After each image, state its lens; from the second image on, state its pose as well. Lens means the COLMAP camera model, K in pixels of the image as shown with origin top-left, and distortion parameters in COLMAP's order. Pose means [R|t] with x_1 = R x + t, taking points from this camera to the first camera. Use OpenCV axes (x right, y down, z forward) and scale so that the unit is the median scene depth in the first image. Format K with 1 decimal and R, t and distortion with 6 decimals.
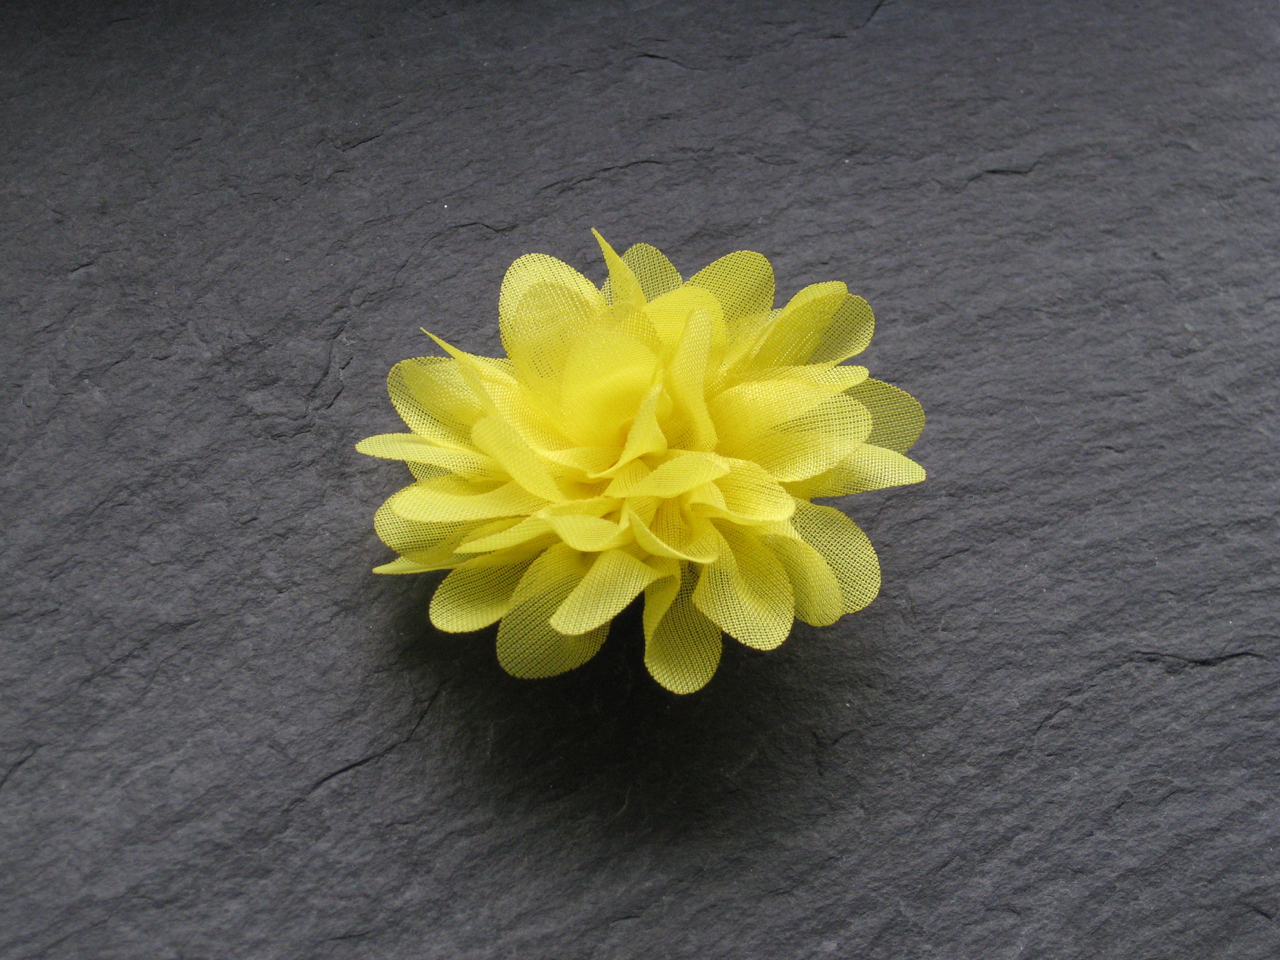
lens RADIAL K [[2447.2, 0, 639.0], [0, 2447.2, 477.2], [0, 0, 1]] dist [-0.161919, 0.000000]
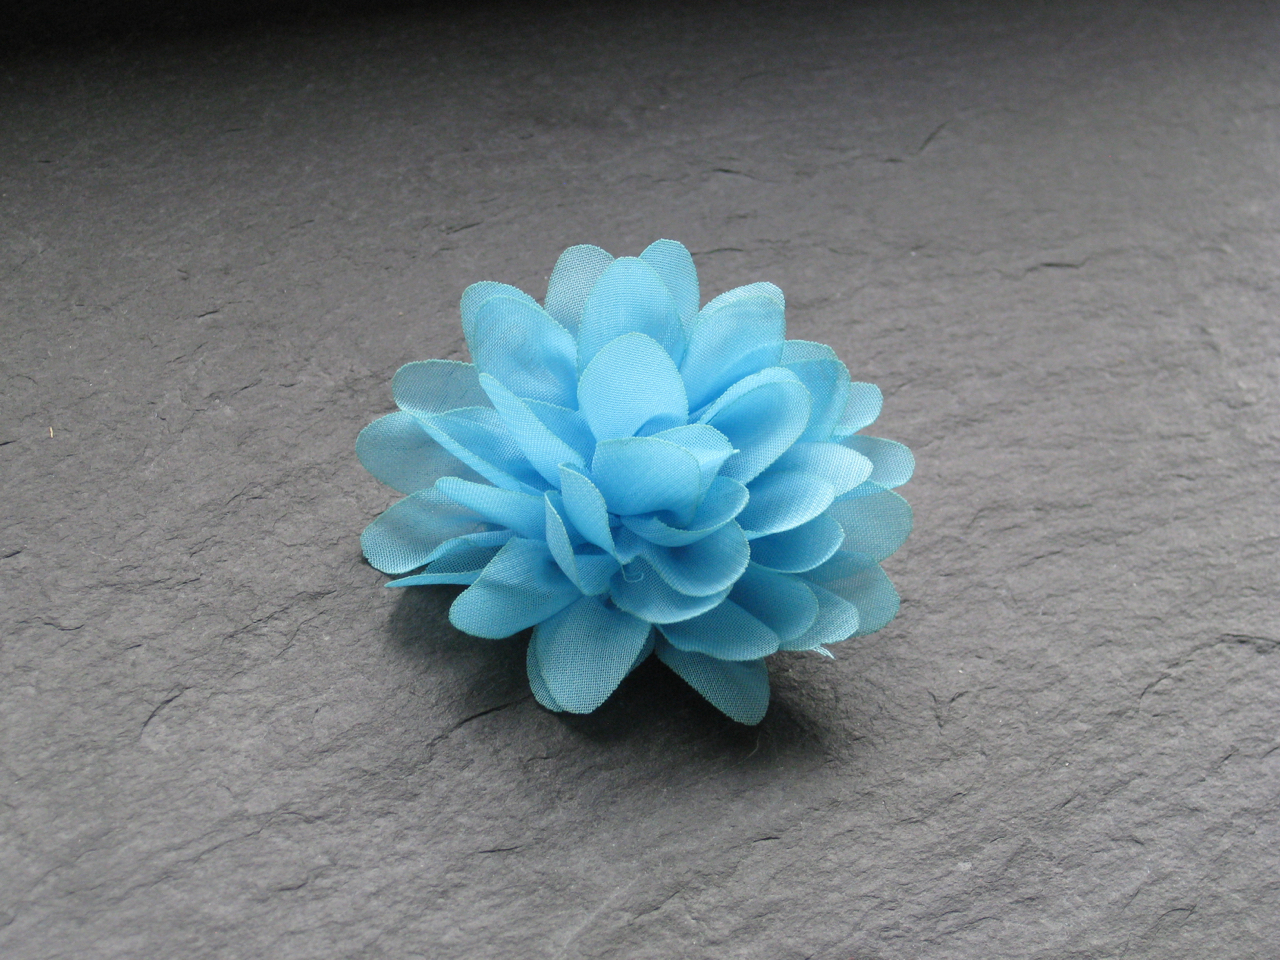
lens RADIAL K [[2447.2, 0, 643.2], [0, 2447.2, 487.2], [0, 0, 1]] dist [-0.161919, 0.000000]
pose [[0.999368, -0.007503, 0.034757, -0.083702], [0.014937, 0.975641, -0.218866, 0.238329], [-0.032269, 0.219246, 0.975136, -0.024747]]
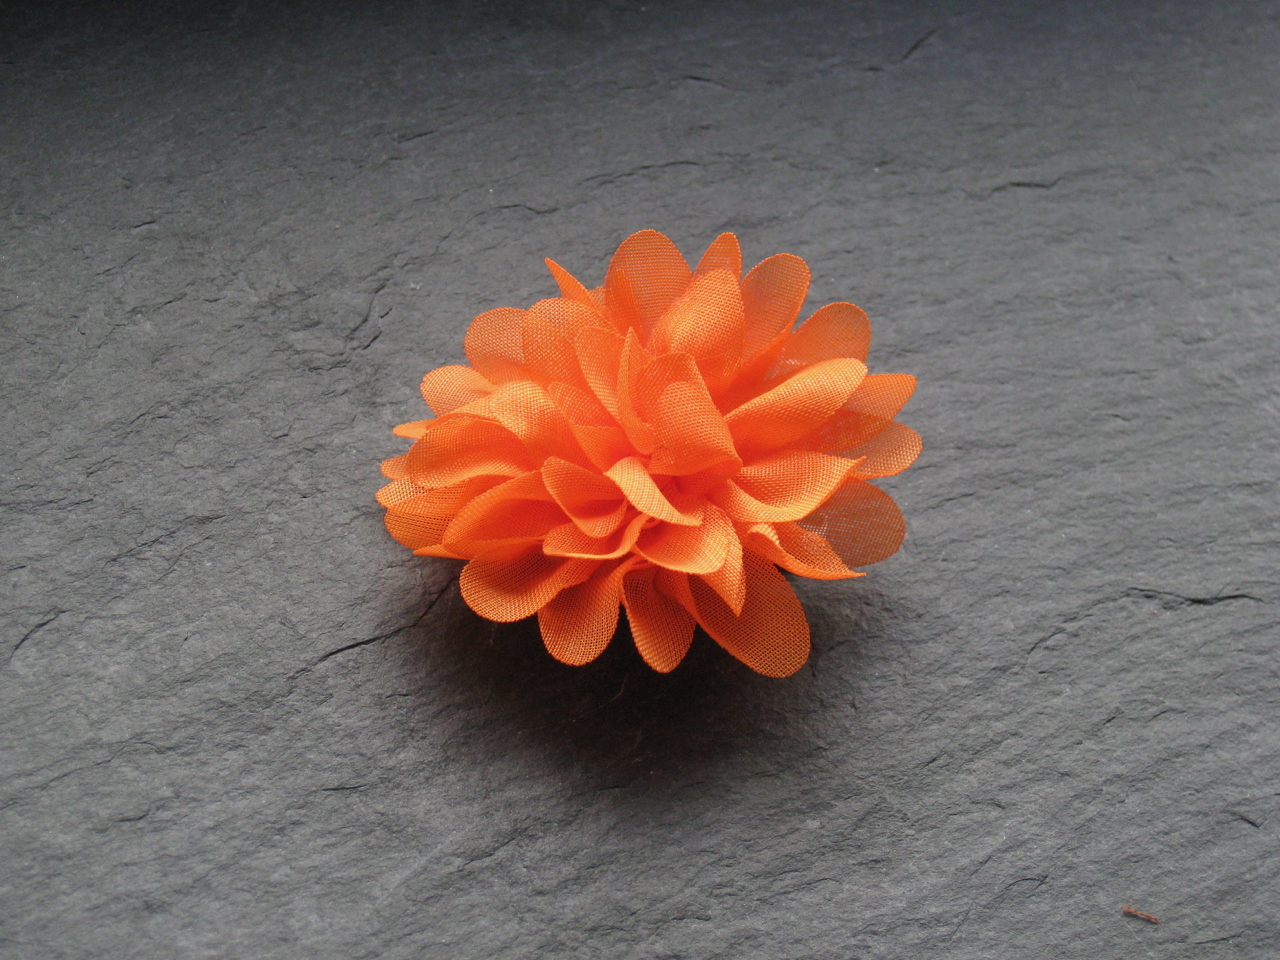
lens RADIAL K [[2447.2, 0, 650.7], [0, 2447.2, 490.9], [0, 0, 1]] dist [-0.161919, 0.000000]
pose [[0.998042, 0.025638, -0.057049, 0.060256], [-0.033420, 0.989597, -0.139935, 0.183939], [0.052868, 0.141567, 0.988516, -0.028023]]
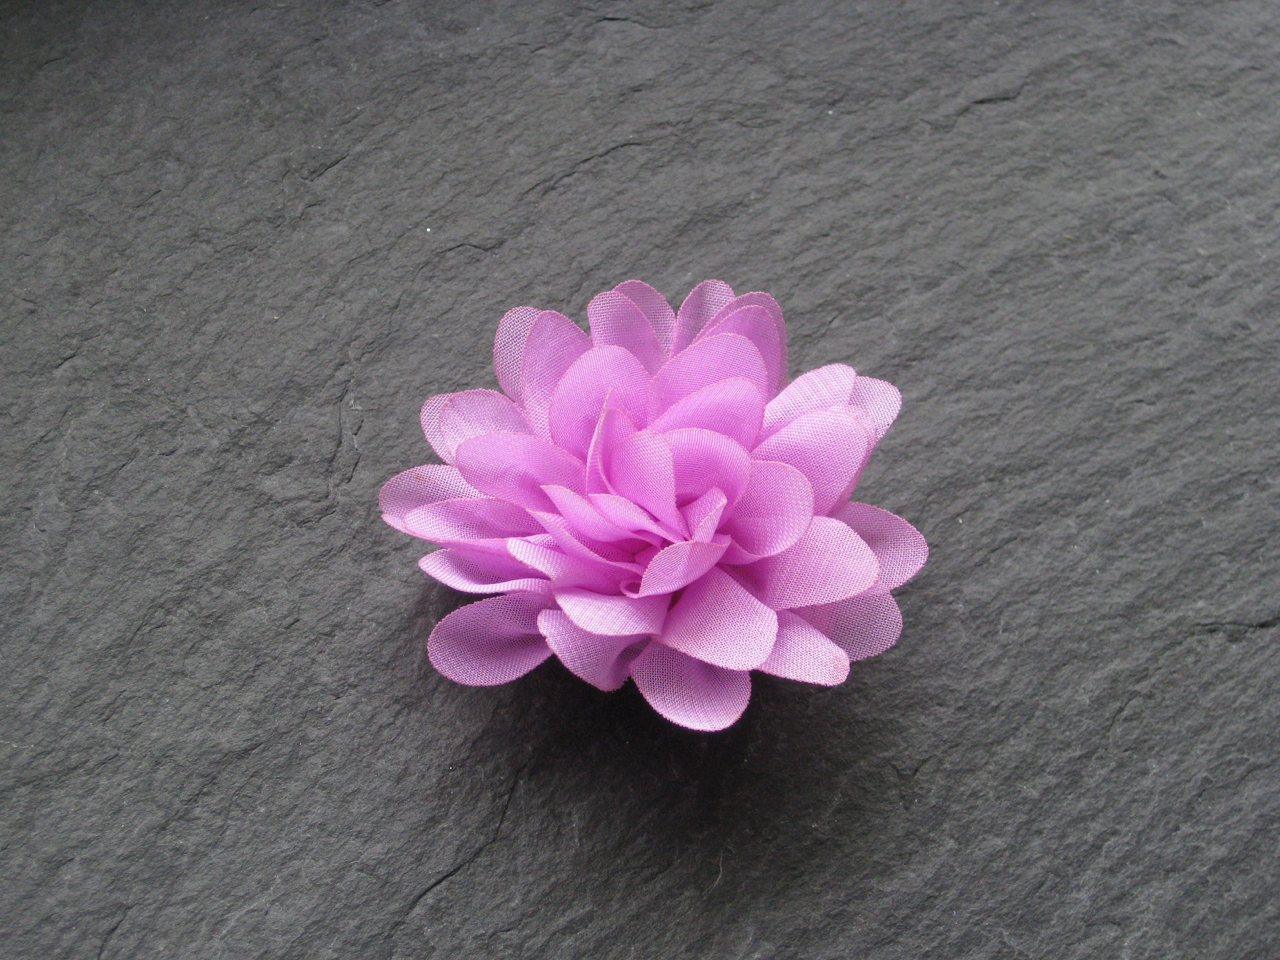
lens RADIAL K [[2447.2, 0, 636.6], [0, 2447.2, 488.4], [0, 0, 1]] dist [-0.161919, 0.000000]
pose [[0.990389, -0.134871, 0.030638, -0.046361], [0.127908, 0.977441, 0.168071, -0.182094], [-0.052615, -0.162537, 0.985299, 0.041168]]
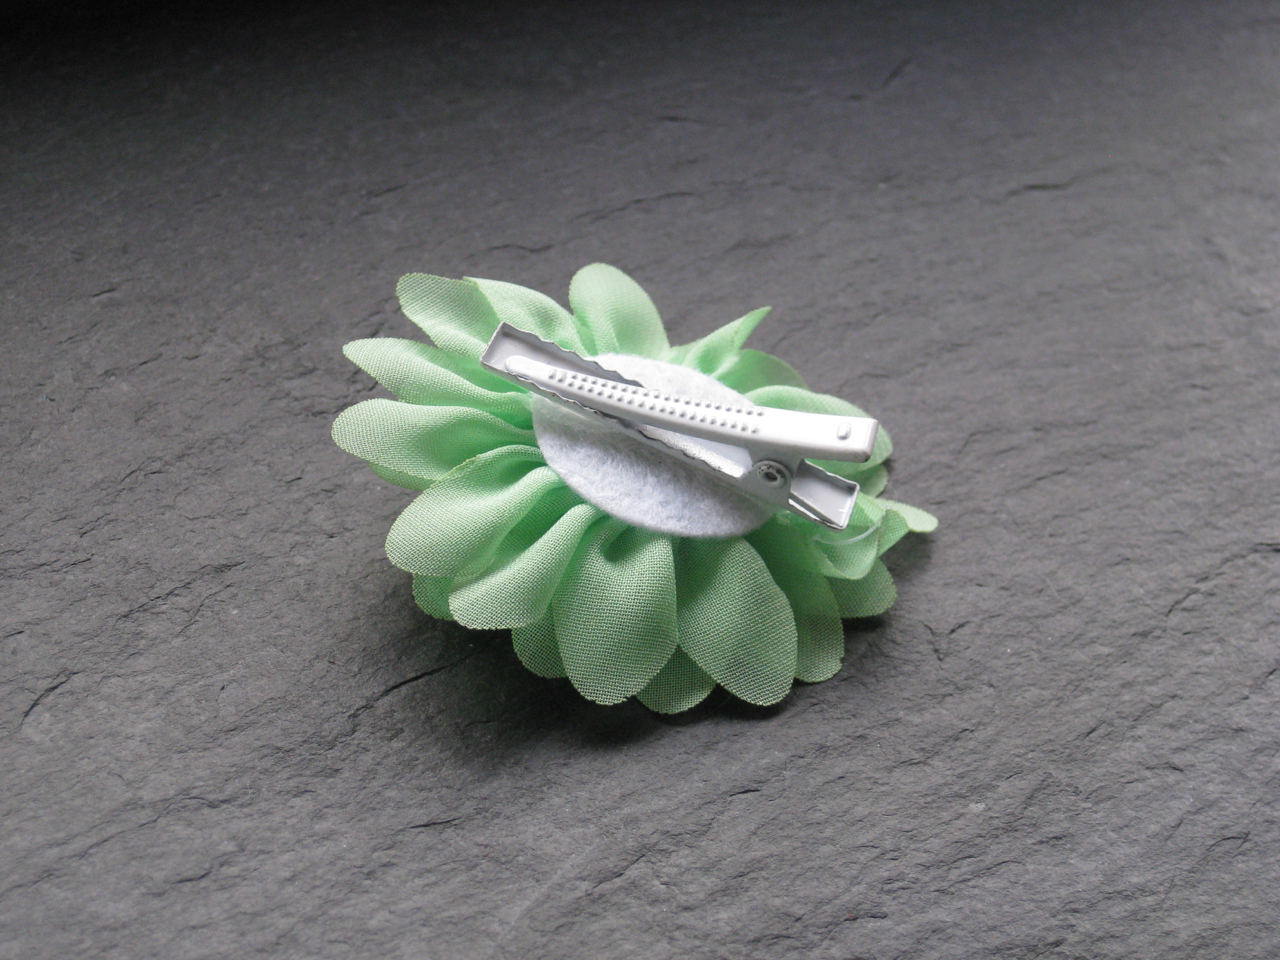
lens RADIAL K [[2447.2, 0, 646.3], [0, 2447.2, 471.8], [0, 0, 1]] dist [-0.161919, 0.000000]
pose [[0.996294, -0.083507, 0.020606, -0.045174], [0.085920, 0.955162, -0.283343, 0.291013], [0.003979, 0.284064, 0.958797, 0.109803]]
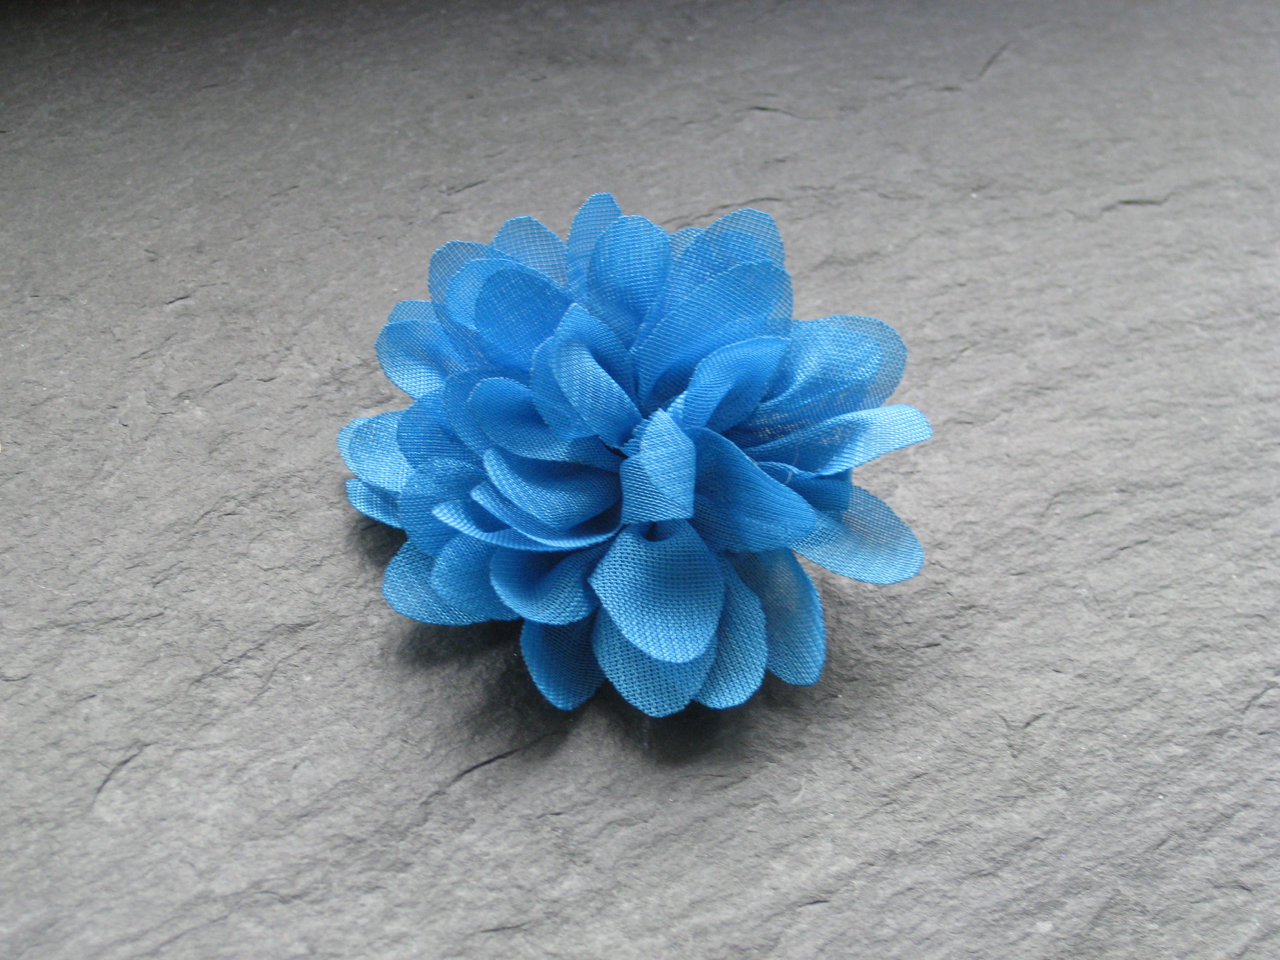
lens RADIAL K [[2447.2, 0, 636.9], [0, 2447.2, 485.0], [0, 0, 1]] dist [-0.161919, 0.000000]
pose [[0.999086, -0.042104, -0.007439, -0.051706], [0.040087, 0.982933, -0.179541, 0.172300], [0.014872, 0.179078, 0.983722, 0.094559]]
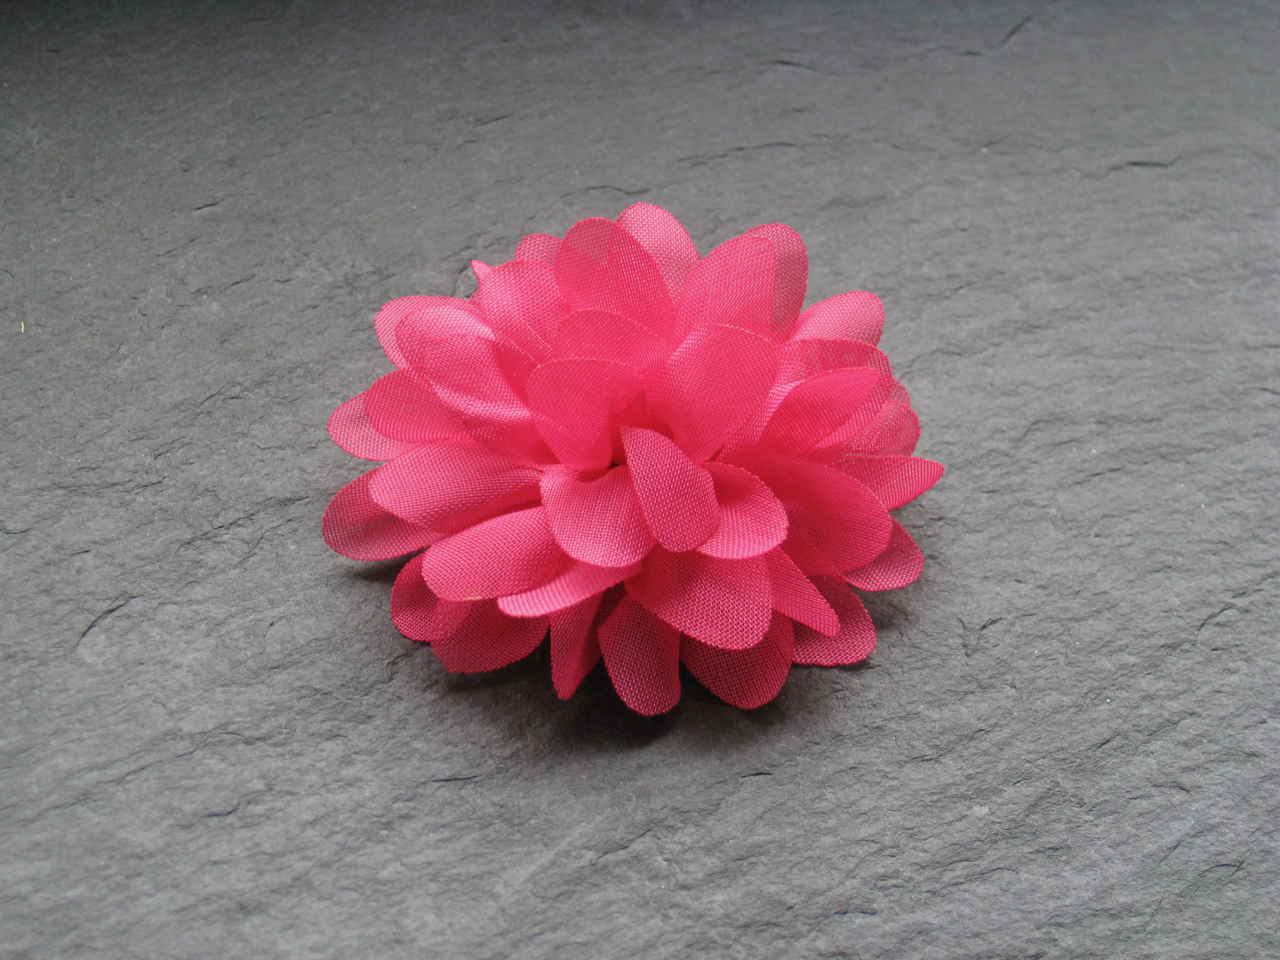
lens RADIAL K [[2447.2, 0, 638.5], [0, 2447.2, 479.2], [0, 0, 1]] dist [-0.161919, 0.000000]
pose [[0.998520, 0.003902, -0.054237, -0.000415], [-0.015283, 0.977357, -0.211043, 0.244452], [0.052186, 0.211560, 0.975971, 0.073576]]
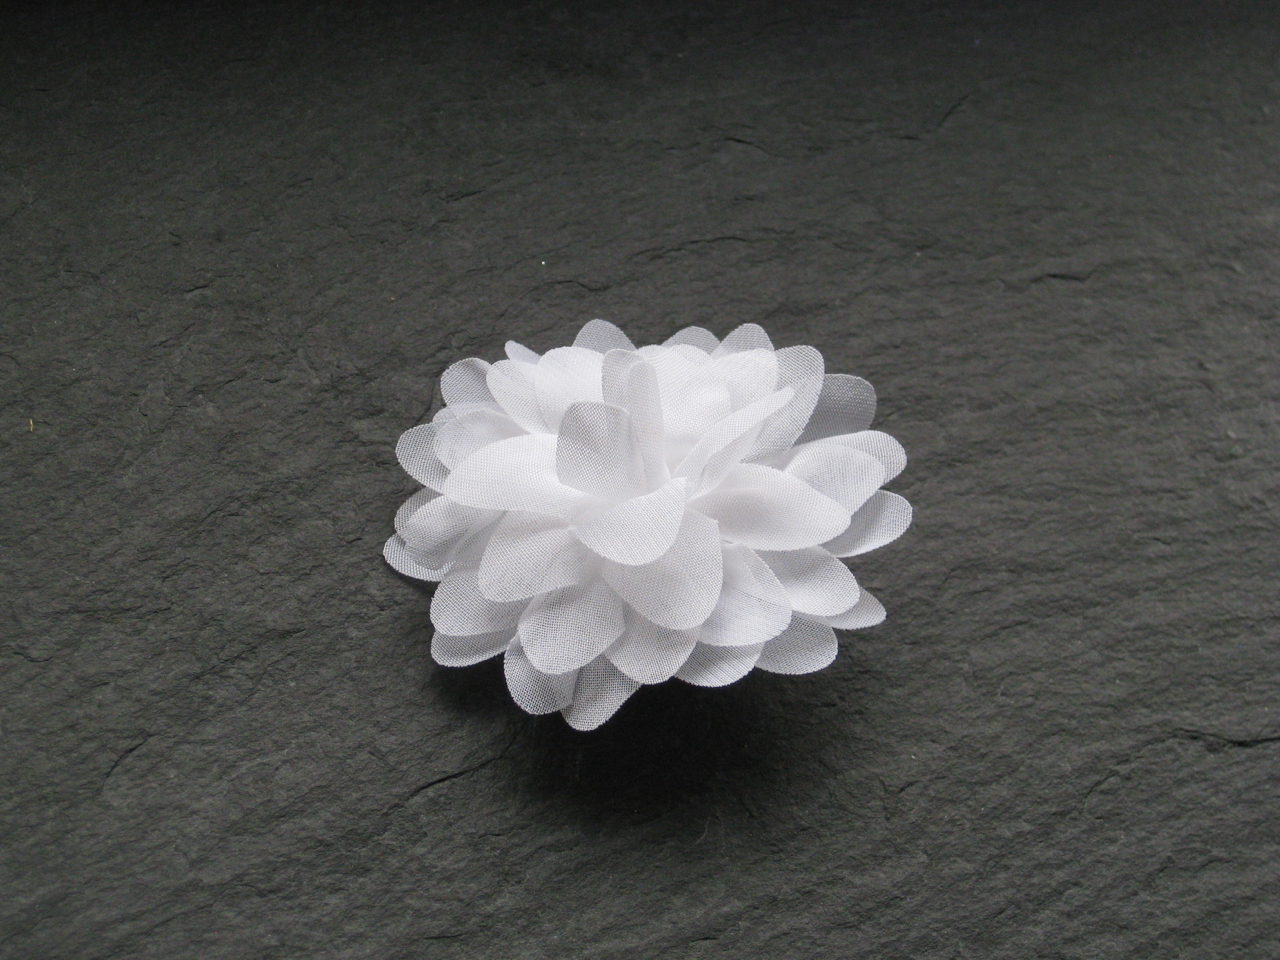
lens RADIAL K [[2447.2, 0, 635.5], [0, 2447.2, 478.0], [0, 0, 1]] dist [-0.161919, 0.000000]
pose [[0.995787, 0.079264, 0.046101, -0.090724], [-0.076786, 0.995625, -0.053234, 0.037920], [-0.050119, 0.049470, 0.997517, -0.049729]]
